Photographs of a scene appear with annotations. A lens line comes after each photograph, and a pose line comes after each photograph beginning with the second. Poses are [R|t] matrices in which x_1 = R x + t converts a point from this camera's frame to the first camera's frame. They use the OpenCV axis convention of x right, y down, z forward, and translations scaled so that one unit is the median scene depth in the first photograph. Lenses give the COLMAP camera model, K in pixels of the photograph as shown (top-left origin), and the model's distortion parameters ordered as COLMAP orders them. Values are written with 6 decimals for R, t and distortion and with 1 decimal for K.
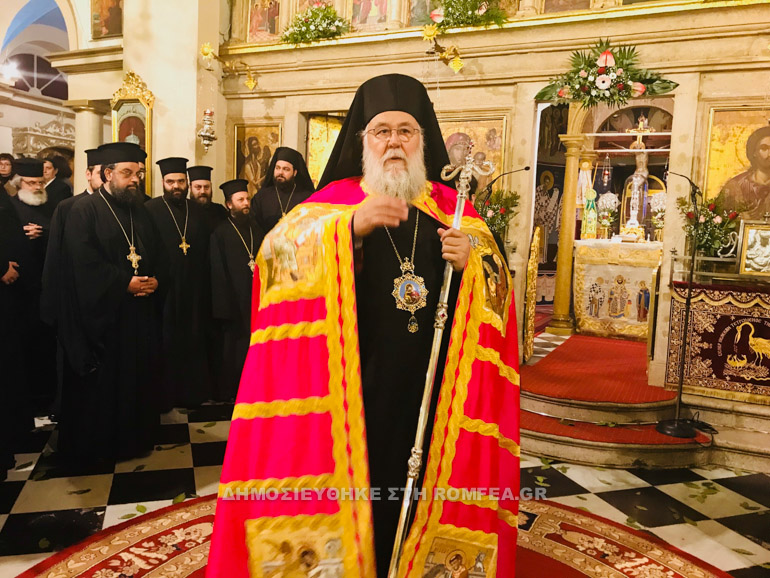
lens RADIAL K [[630.6, 0, 385.0], [0, 630.6, 289.0], [0, 0, 1]] dist [0.003784, -0.004540]
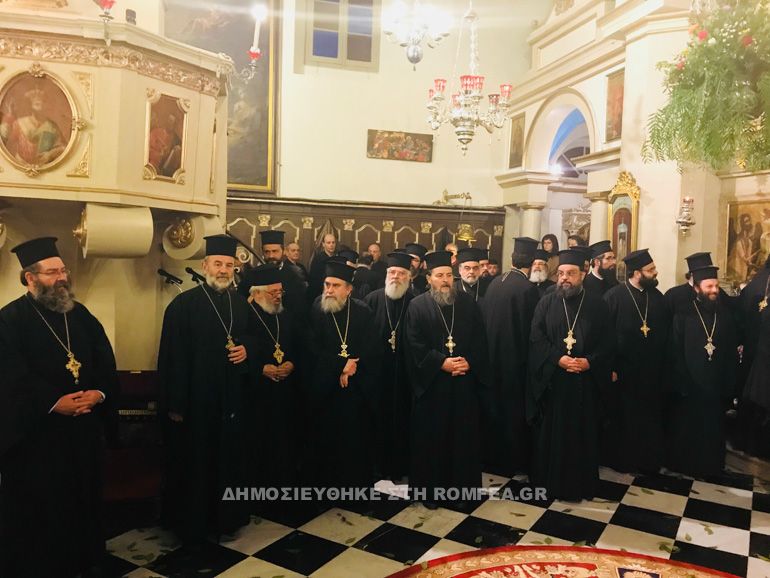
lens RADIAL K [[630.6, 0, 385.0], [0, 630.6, 289.0], [0, 0, 1]] dist [0.003784, -0.004540]
pose [[0.641907, 0.020305, -0.766513, 0.216009], [-0.071259, 0.996903, -0.033267, -0.056367], [0.763464, 0.075976, 0.641366, -0.069669]]
